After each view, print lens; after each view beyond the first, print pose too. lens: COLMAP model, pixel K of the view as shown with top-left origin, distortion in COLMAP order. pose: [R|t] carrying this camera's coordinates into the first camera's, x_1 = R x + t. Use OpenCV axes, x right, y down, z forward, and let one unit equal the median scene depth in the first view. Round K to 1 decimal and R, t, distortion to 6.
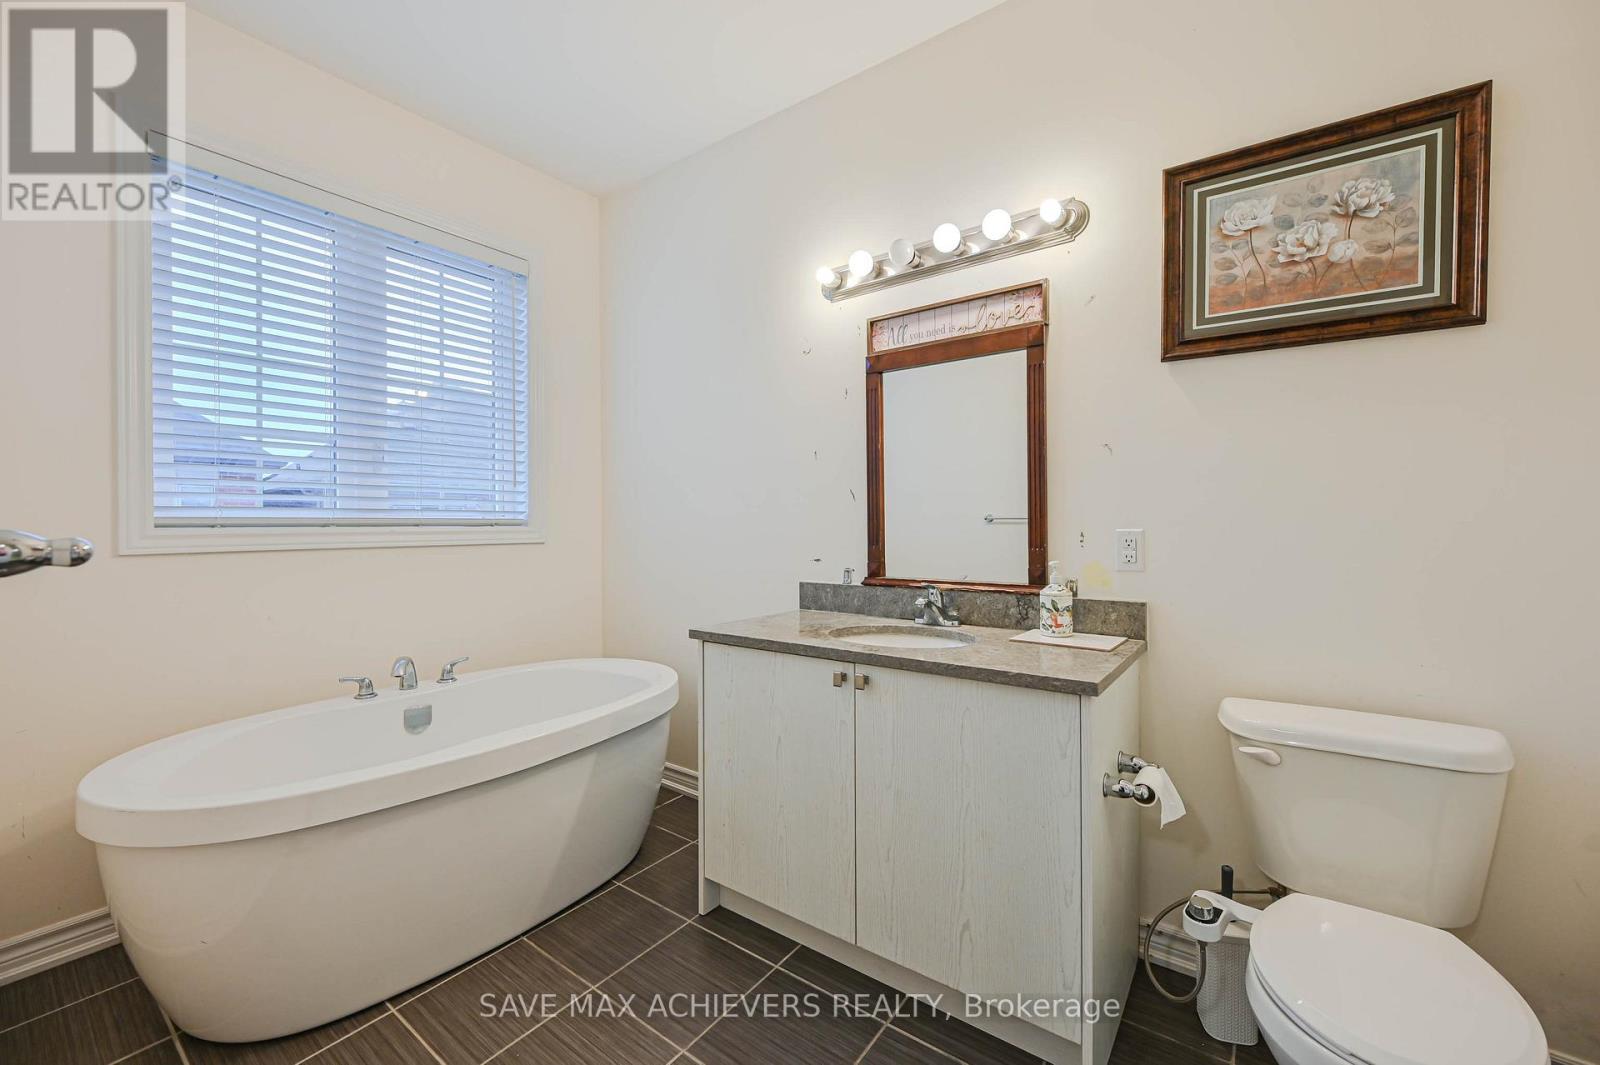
lens RADIAL K [[641.5, 0, 795.5], [0, 641.5, 519.2], [0, 0, 1]] dist [-0.000344, -0.000067]
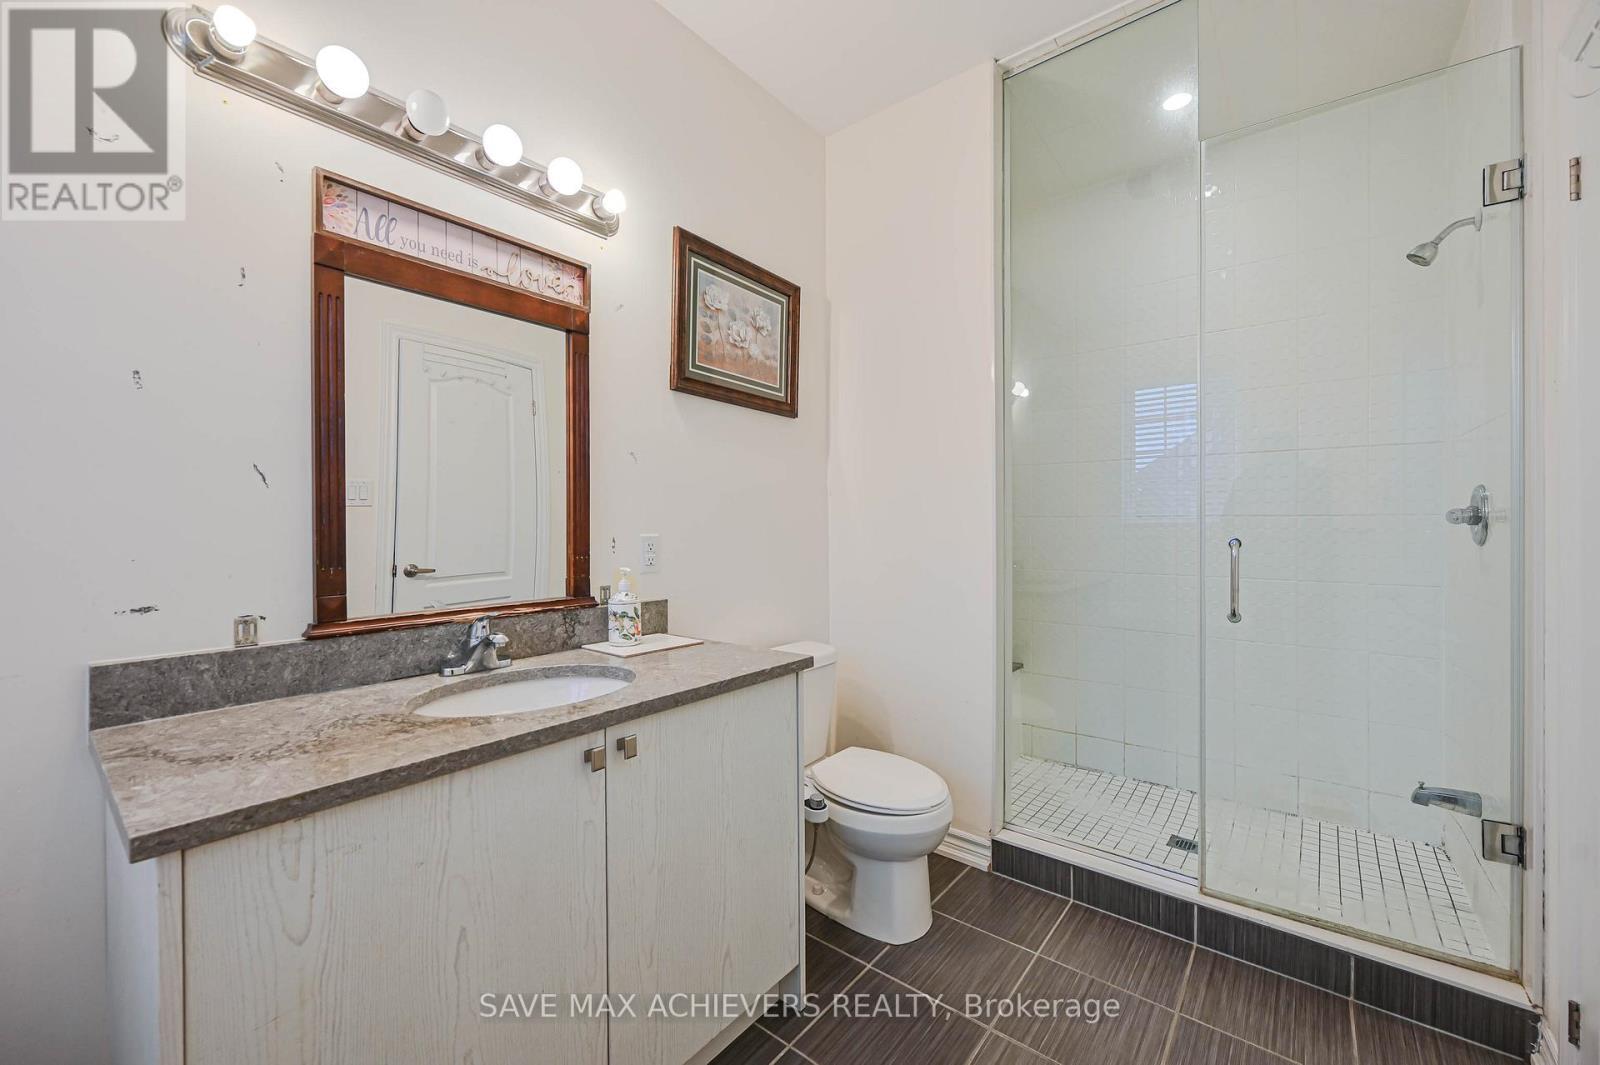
lens RADIAL K [[627.0, 0, 796.7], [0, 627.0, 531.5], [0, 0, 1]] dist [-0.001537, 0.000281]
pose [[0.042557, -0.001163, 0.999093, -0.458450], [-0.002434, 0.999996, 0.001267, 0.007514], [-0.999091, -0.002486, 0.042554, 0.605789]]
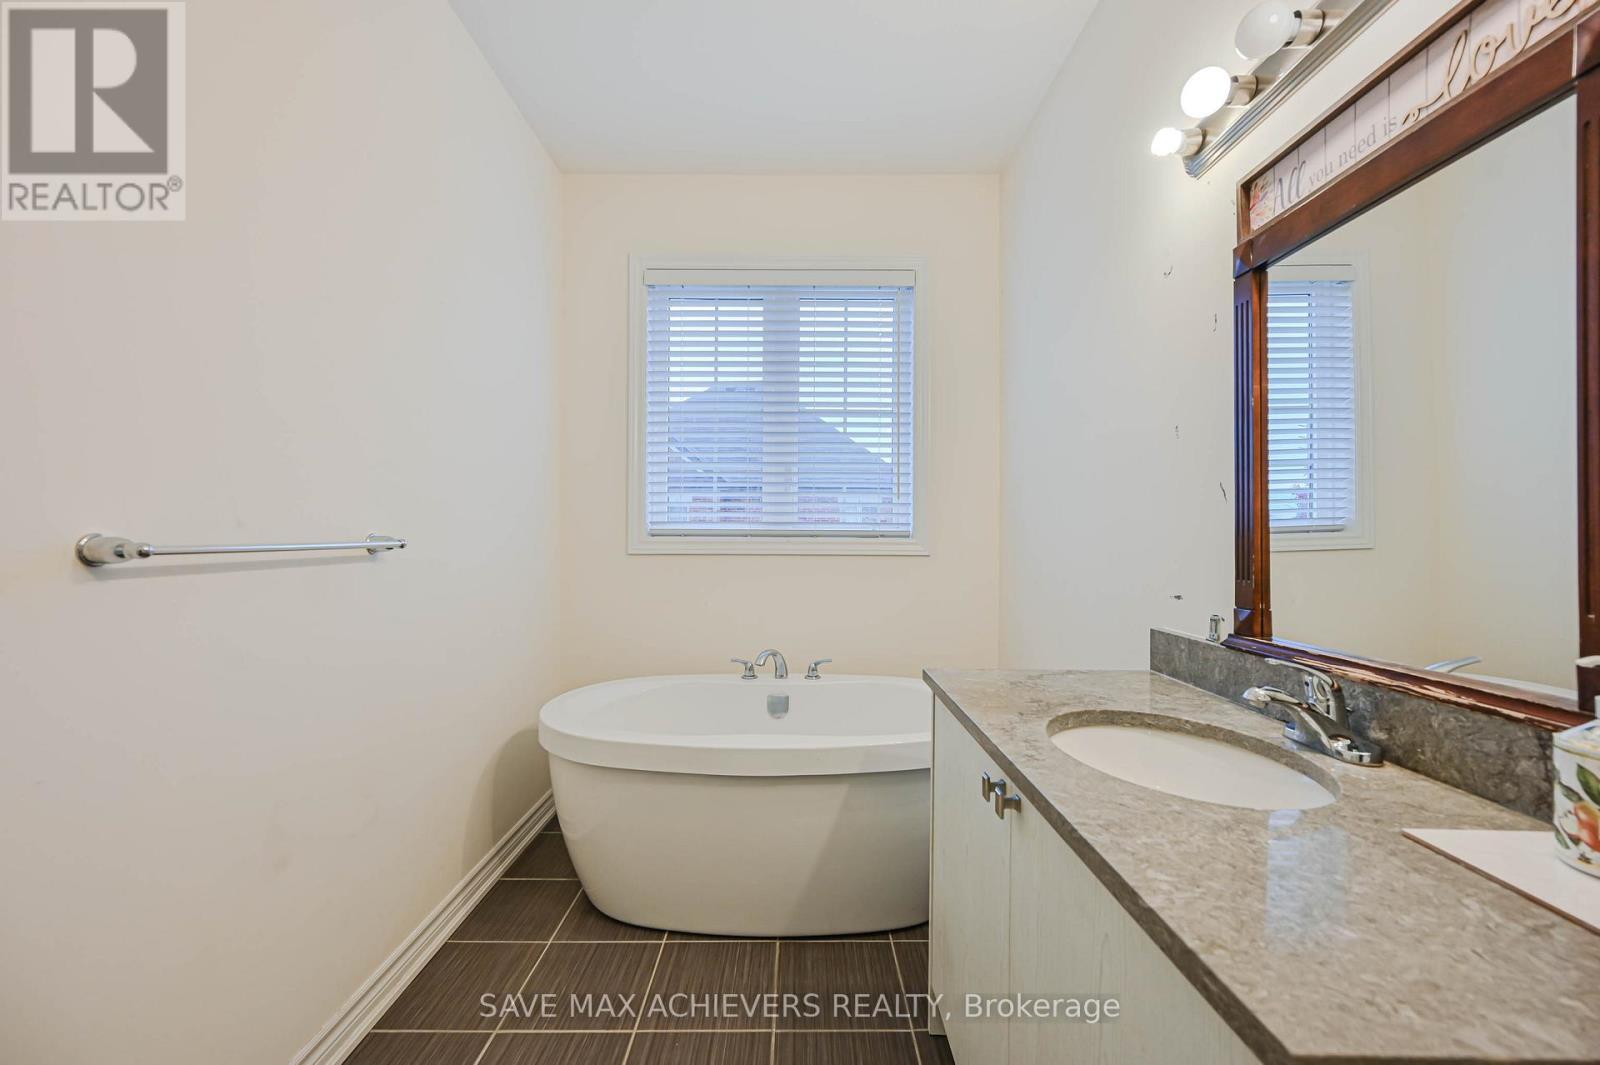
lens RADIAL K [[627.0, 0, 796.7], [0, 627.0, 531.5], [0, 0, 1]] dist [-0.001537, 0.000281]
pose [[0.603193, 0.003337, -0.797588, 0.351728], [-0.002786, 0.999994, 0.002077, -0.001405], [0.797590, 0.000969, 0.603199, 0.384254]]
